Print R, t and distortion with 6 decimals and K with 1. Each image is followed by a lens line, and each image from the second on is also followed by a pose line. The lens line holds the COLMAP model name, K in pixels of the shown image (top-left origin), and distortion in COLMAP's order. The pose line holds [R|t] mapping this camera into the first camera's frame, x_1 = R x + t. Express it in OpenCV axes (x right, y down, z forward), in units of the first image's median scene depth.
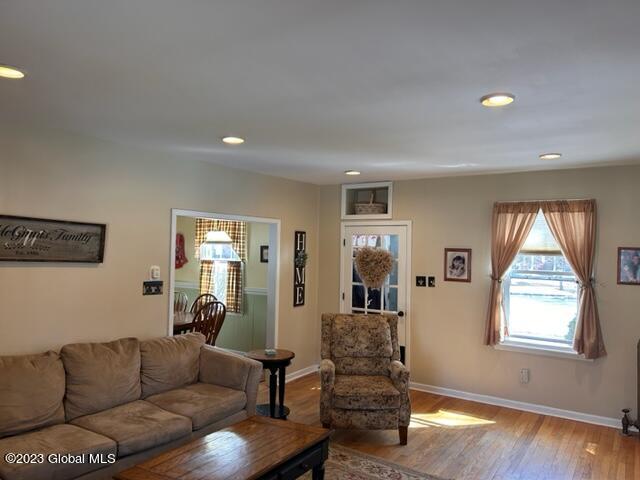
lens RADIAL K [[482.8, 0, 326.8], [0, 482.8, 237.0], [0, 0, 1]] dist [0.051469, -0.066768]
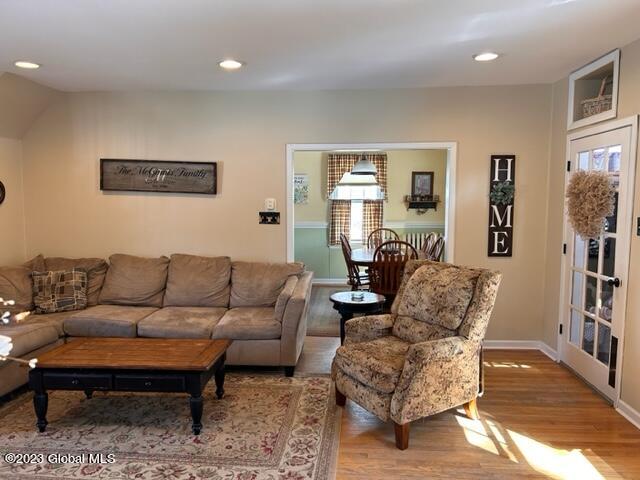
lens RADIAL K [[482.8, 0, 318.2], [0, 482.8, 245.5], [0, 0, 1]] dist [0.051469, -0.066768]
pose [[0.485027, 0.064876, -0.872090, 0.604026], [0.029438, 0.995468, 0.090427, 0.064844], [0.874004, -0.069532, 0.480919, 0.515362]]
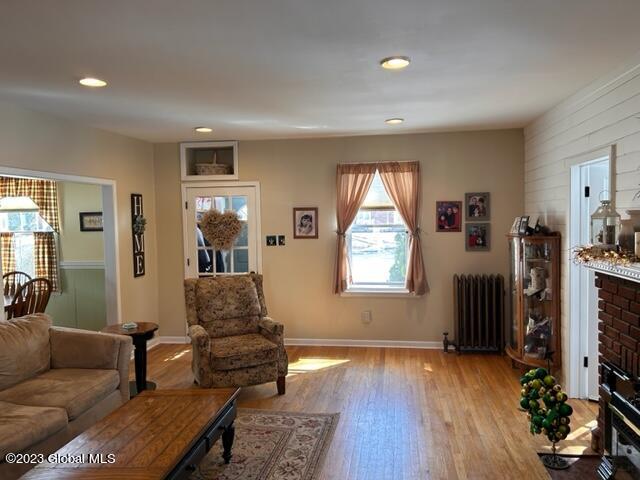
lens RADIAL K [[482.8, 0, 331.8], [0, 482.8, 235.9], [0, 0, 1]] dist [0.051469, -0.066768]
pose [[0.904400, -0.053542, 0.423313, -0.148829], [0.025841, 0.997148, 0.070913, 0.014907], [-0.425903, -0.053195, 0.903204, 0.026585]]
